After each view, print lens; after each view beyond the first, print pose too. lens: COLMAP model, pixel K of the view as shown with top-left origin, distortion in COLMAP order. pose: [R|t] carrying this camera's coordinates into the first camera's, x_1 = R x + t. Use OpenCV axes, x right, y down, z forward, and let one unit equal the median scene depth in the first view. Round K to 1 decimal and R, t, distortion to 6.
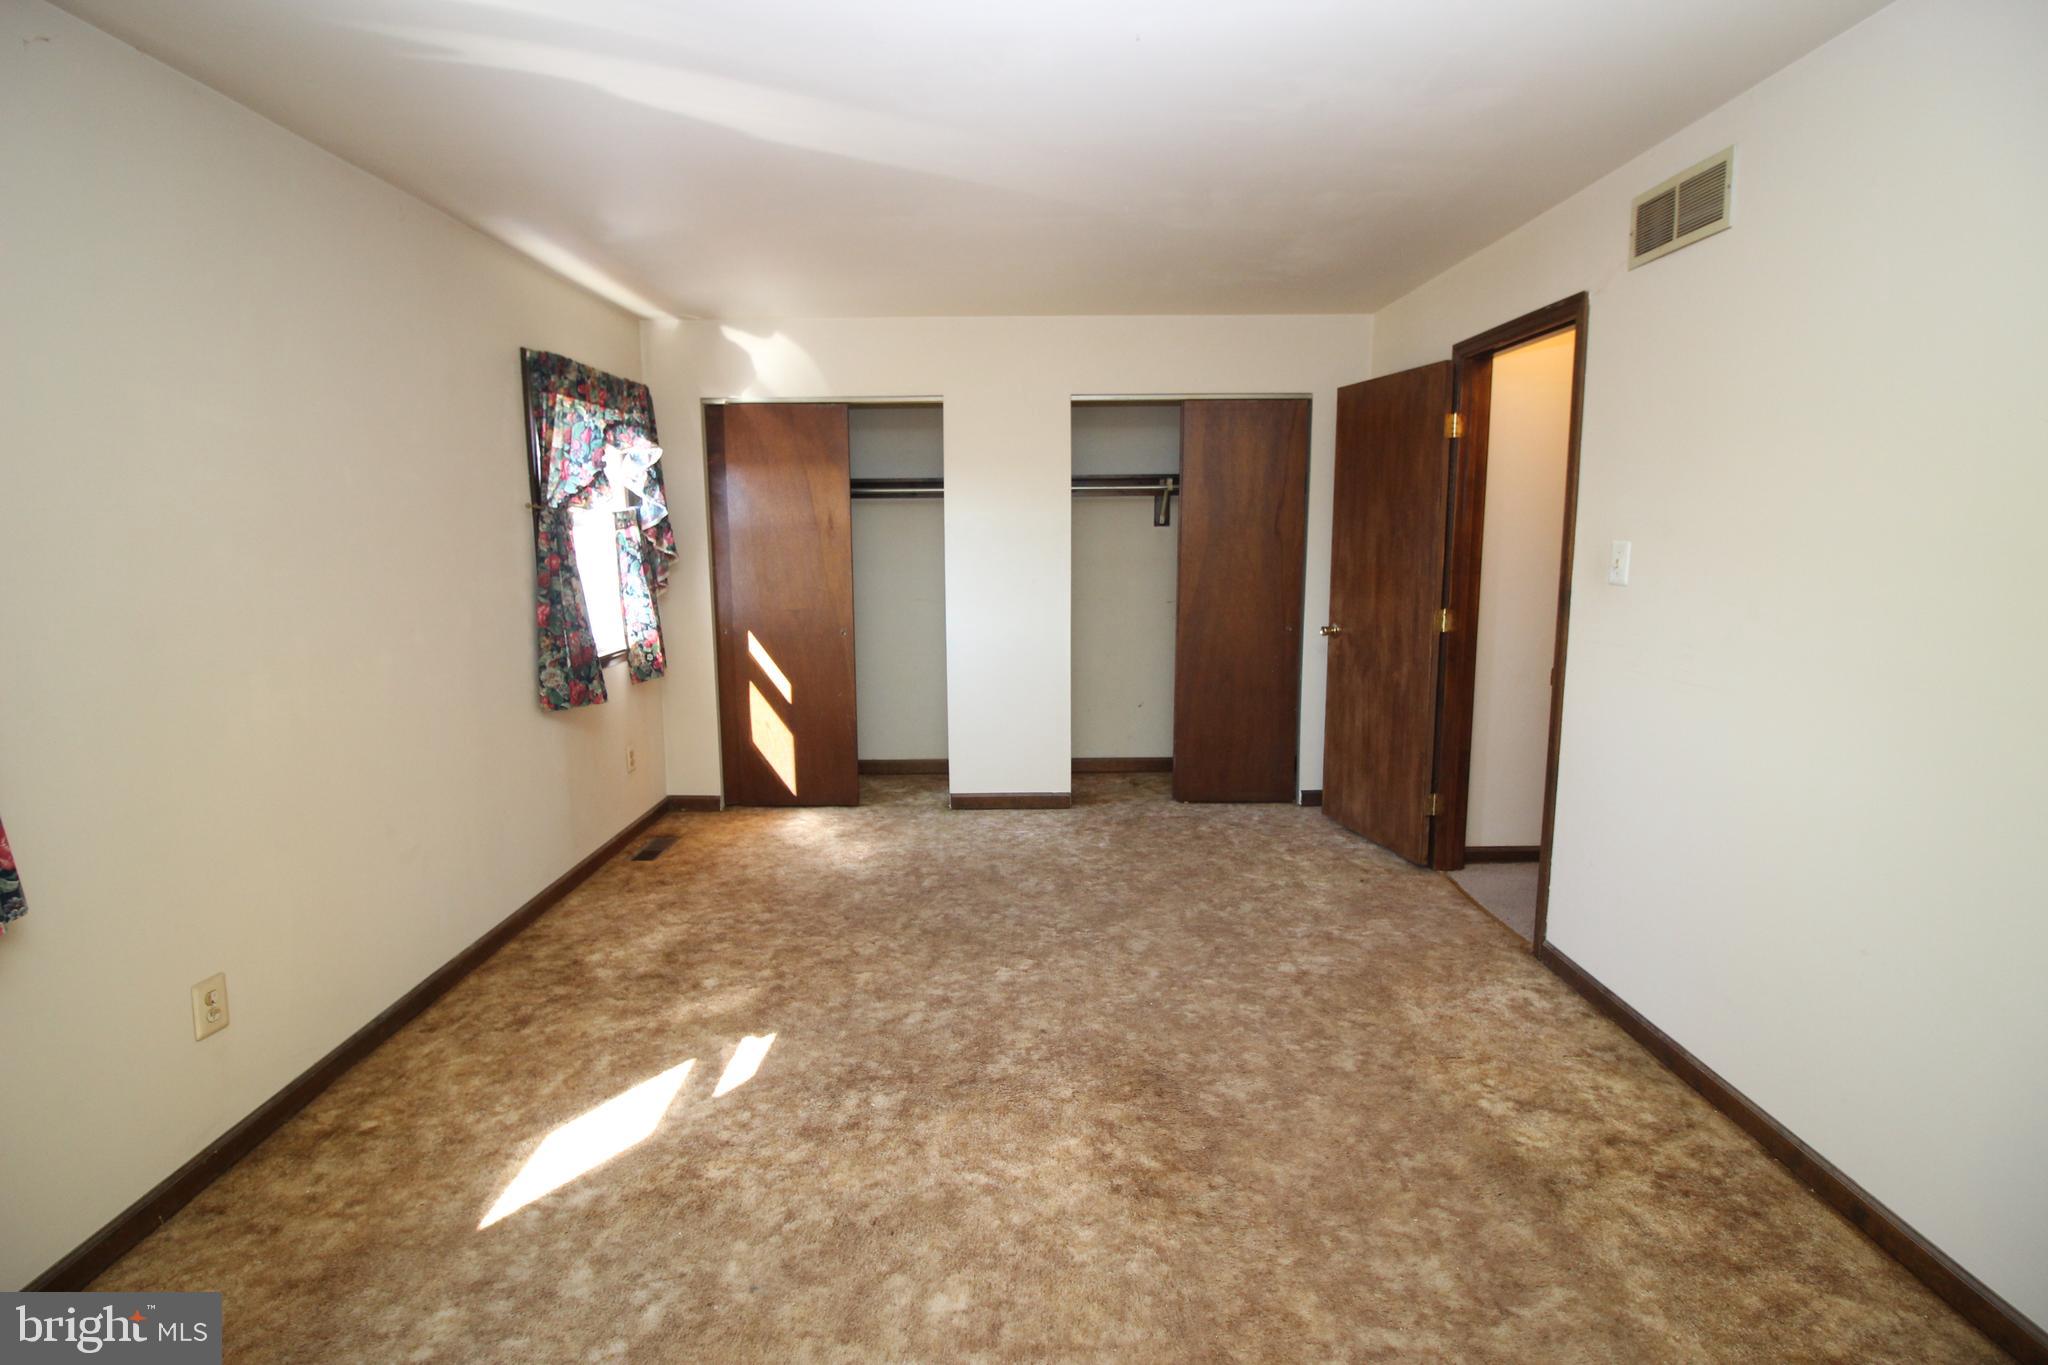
lens RADIAL K [[945.6, 0, 1035.6], [0, 945.6, 668.3], [0, 0, 1]] dist [-0.006313, -0.009250]
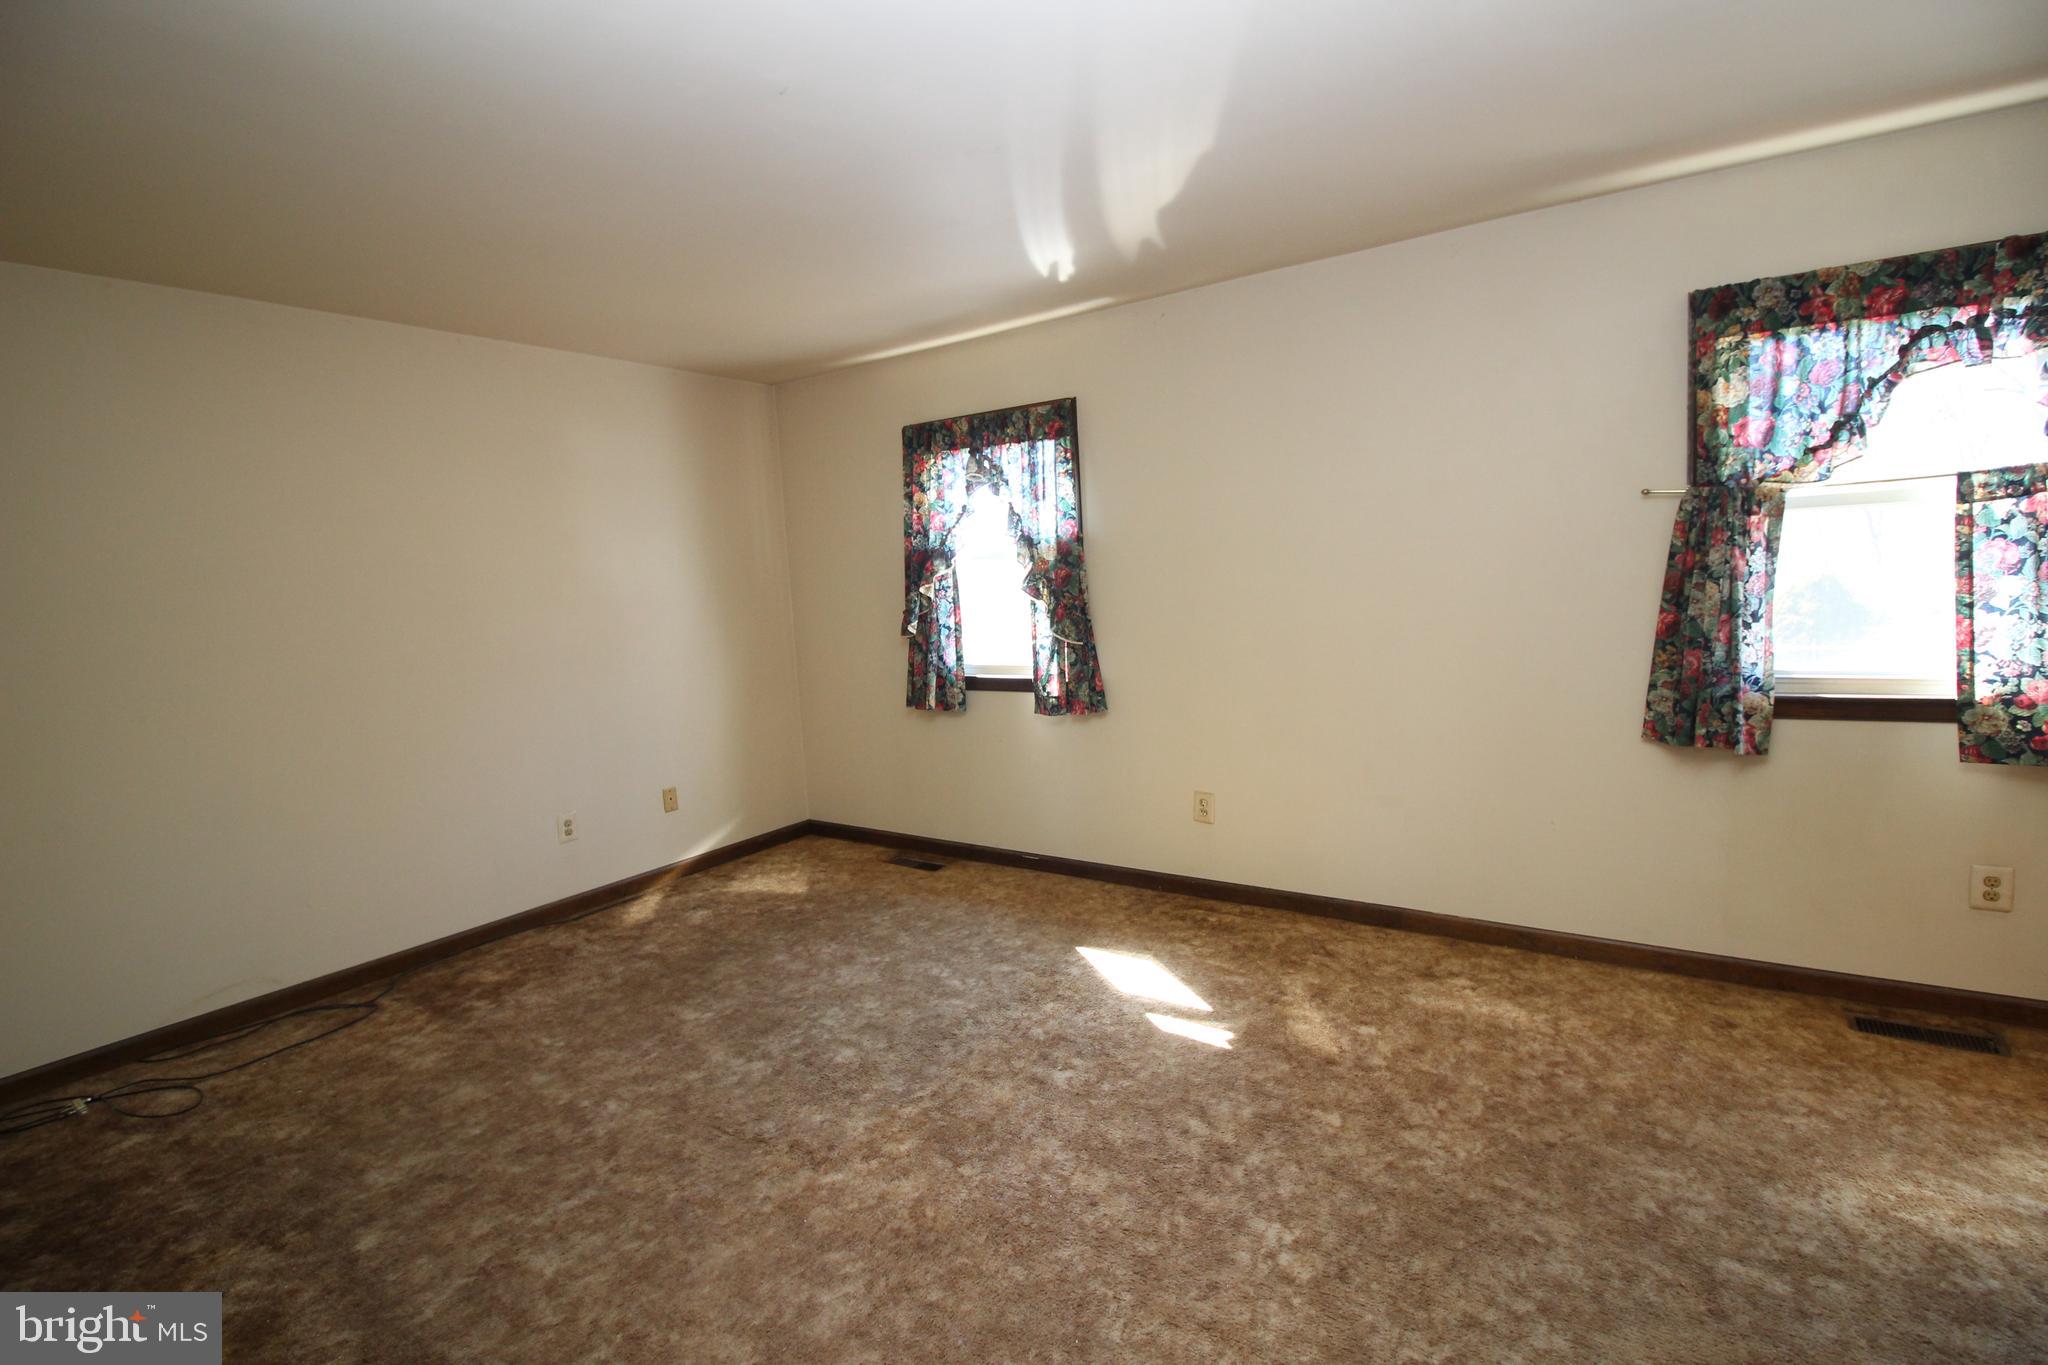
lens RADIAL K [[945.6, 0, 1014.9], [0, 945.6, 671.7], [0, 0, 1]] dist [-0.006313, -0.009250]
pose [[-0.583905, 0.126319, -0.801934, 0.606628], [-0.059213, 0.978562, 0.197256, -0.186670], [0.809659, 0.162664, -0.563908, 1.316483]]
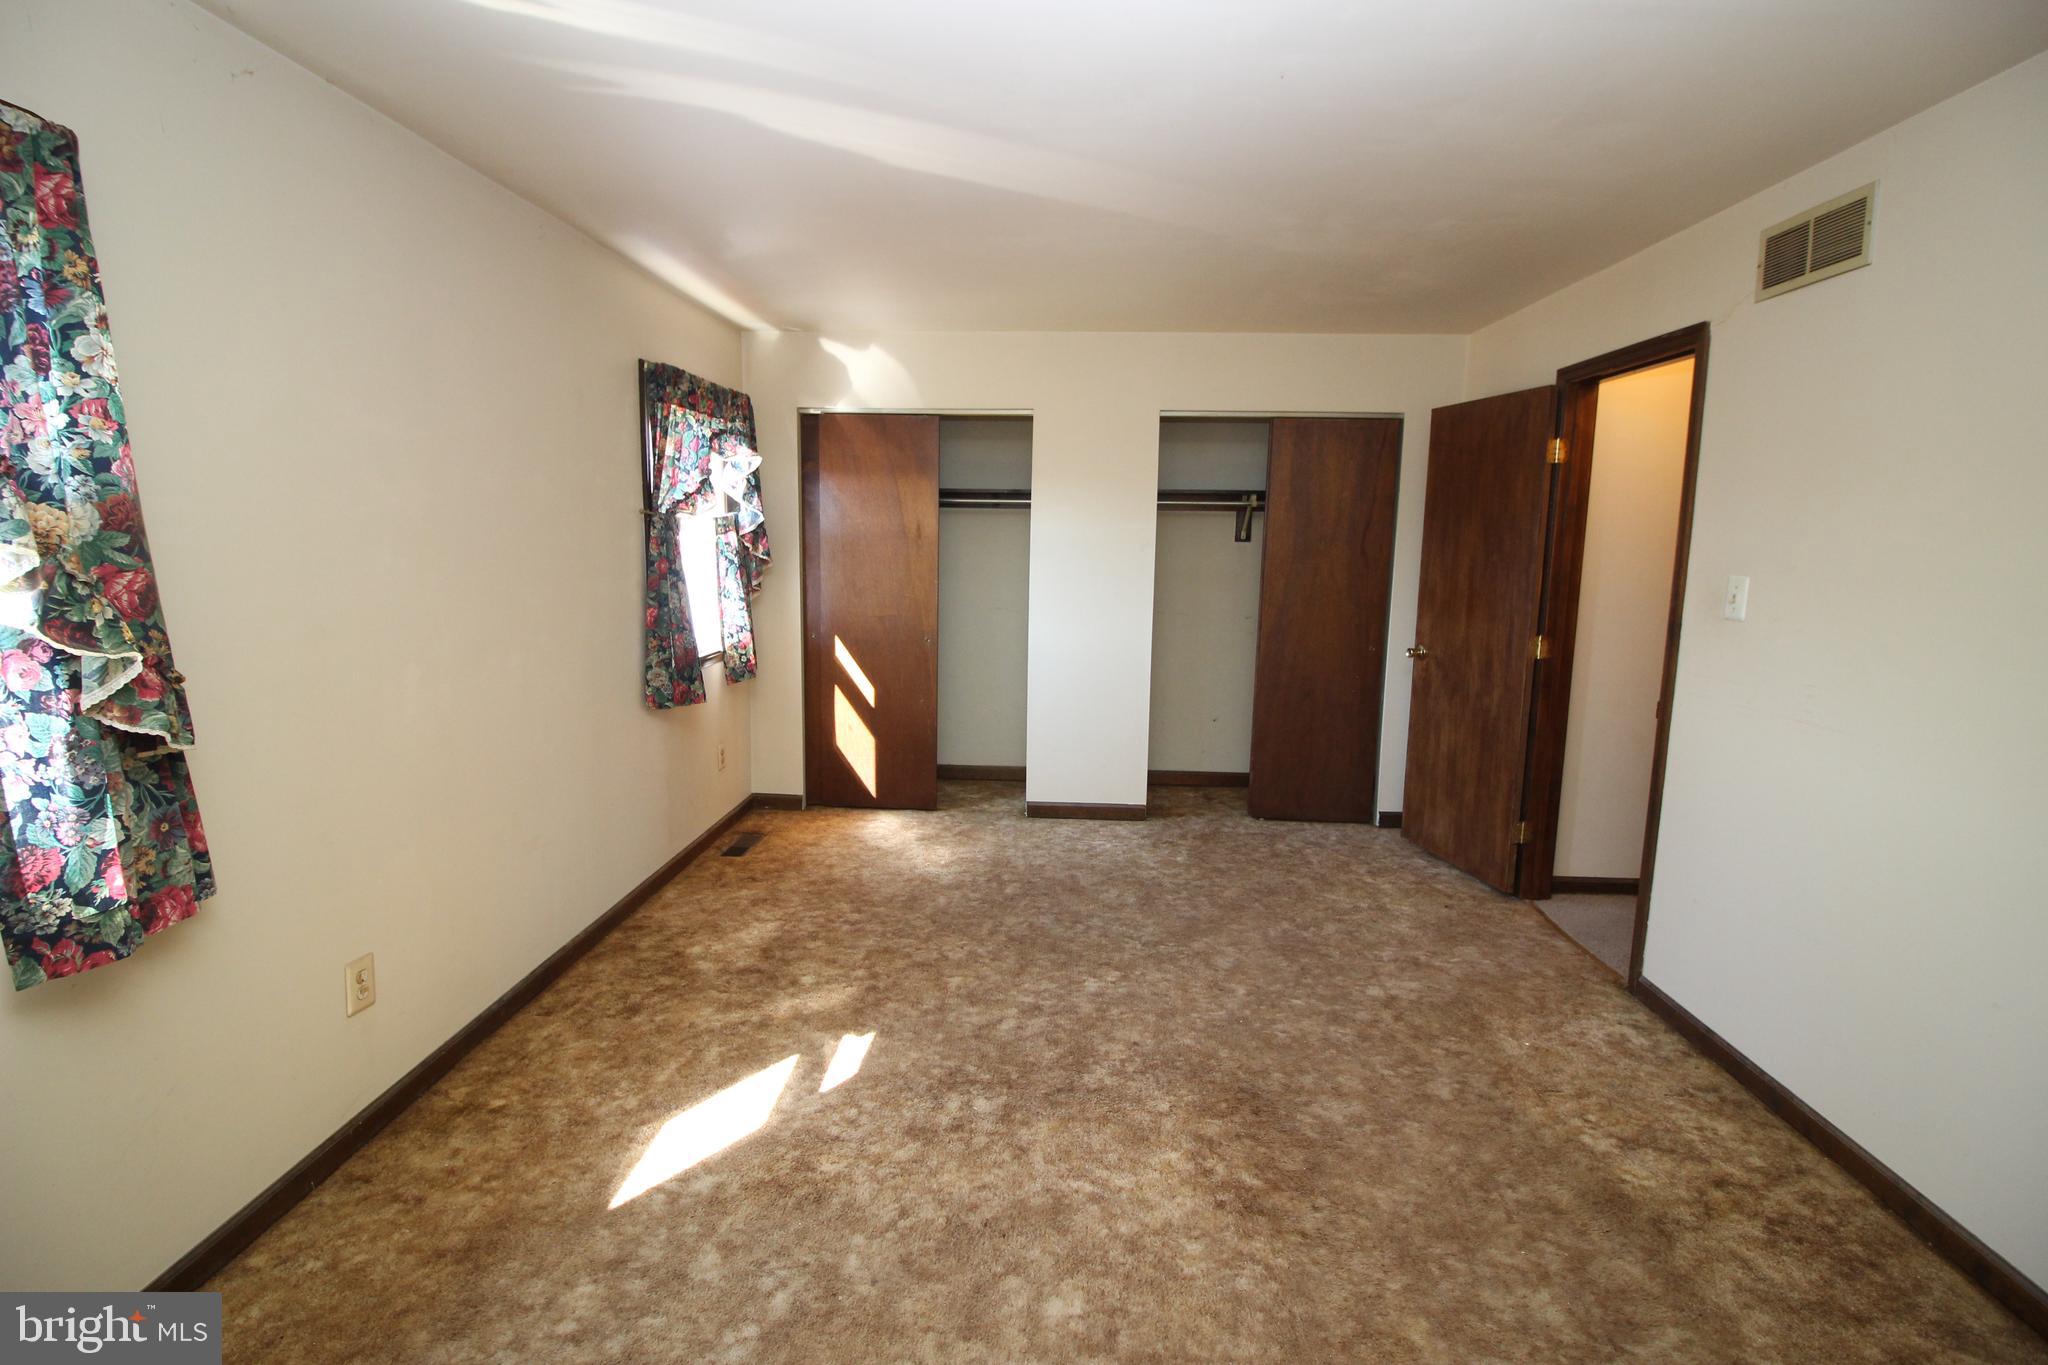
lens RADIAL K [[945.6, 0, 1036.3], [0, 945.6, 670.5], [0, 0, 1]] dist [-0.006313, -0.009250]
pose [[0.998270, 0.030545, -0.050242, -0.060163], [-0.030657, 0.999529, -0.001457, -0.011775], [0.050174, 0.002995, 0.998736, -0.019342]]
